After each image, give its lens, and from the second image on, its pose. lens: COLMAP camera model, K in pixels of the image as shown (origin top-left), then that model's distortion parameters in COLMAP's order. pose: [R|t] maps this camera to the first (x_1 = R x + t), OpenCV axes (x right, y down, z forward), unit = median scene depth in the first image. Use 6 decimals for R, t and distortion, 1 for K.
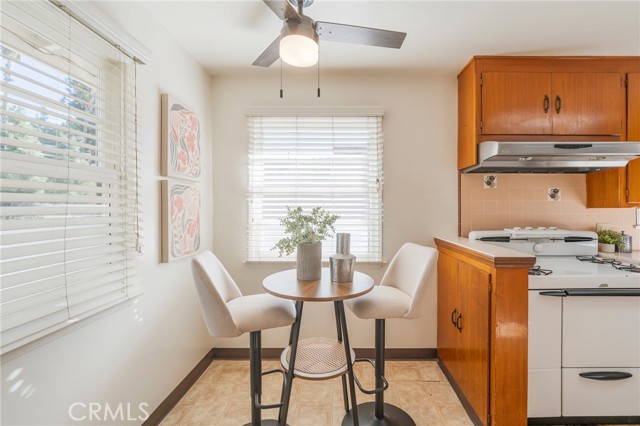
lens RADIAL K [[277.4, 0, 338.2], [0, 277.4, 205.9], [0, 0, 1]] dist [-0.002575, 0.001519]
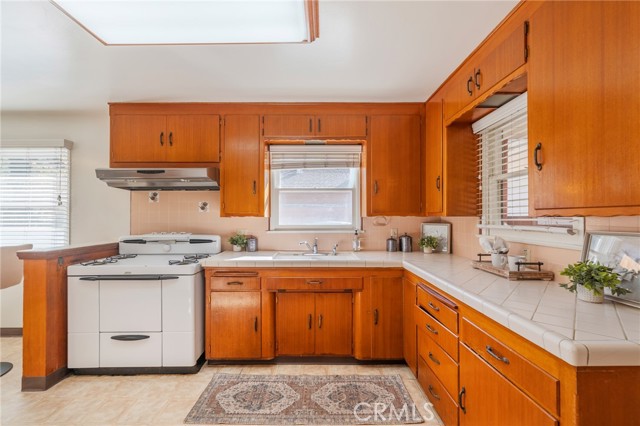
lens RADIAL K [[262.9, 0, 315.0], [0, 262.9, 214.8], [0, 0, 1]] dist [-0.000534, -0.000411]
pose [[0.999977, -0.006072, -0.003060, 1.439529], [0.006051, 0.999958, -0.006837, 0.007825], [0.003102, 0.006819, 0.999972, -0.240875]]
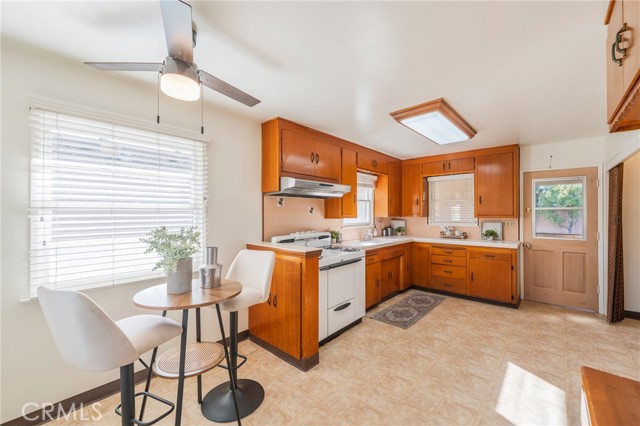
lens RADIAL K [[262.9, 0, 318.6], [0, 262.9, 210.7], [0, 0, 1]] dist [-0.000534, -0.000411]
pose [[0.669818, 0.000401, 0.742525, -0.380860], [0.003390, 0.999988, -0.003598, -0.039781], [-0.742517, 0.004928, 0.669809, -0.079659]]
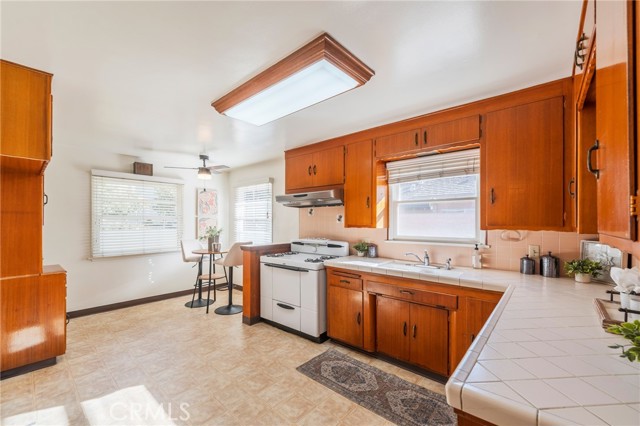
lens RADIAL K [[262.9, 0, 321.6], [0, 262.9, 218.8], [0, 0, 1]] dist [-0.000534, -0.000411]
pose [[0.755945, -0.010143, -0.654557, 1.890934], [0.003946, 0.999932, -0.010938, -0.027597], [0.654624, 0.005686, 0.755933, -0.258473]]
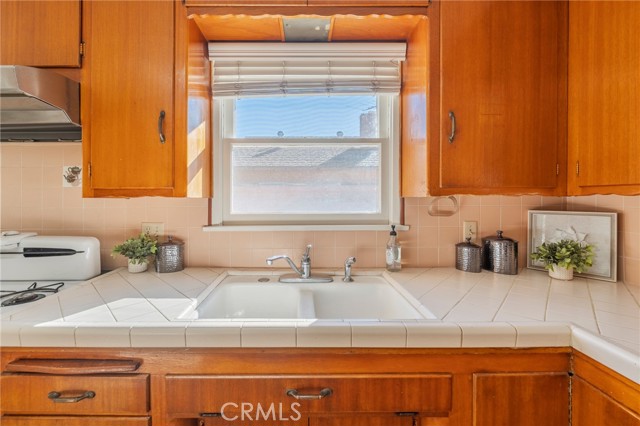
lens RADIAL K [[262.9, 0, 299.2], [0, 262.9, 197.3], [0, 0, 1]] dist [-0.000534, -0.000411]
pose [[0.999966, -0.006643, -0.004944, 1.424163], [0.006650, 0.999977, 0.001260, 0.008936], [0.004936, -0.001293, 0.999987, 0.463411]]
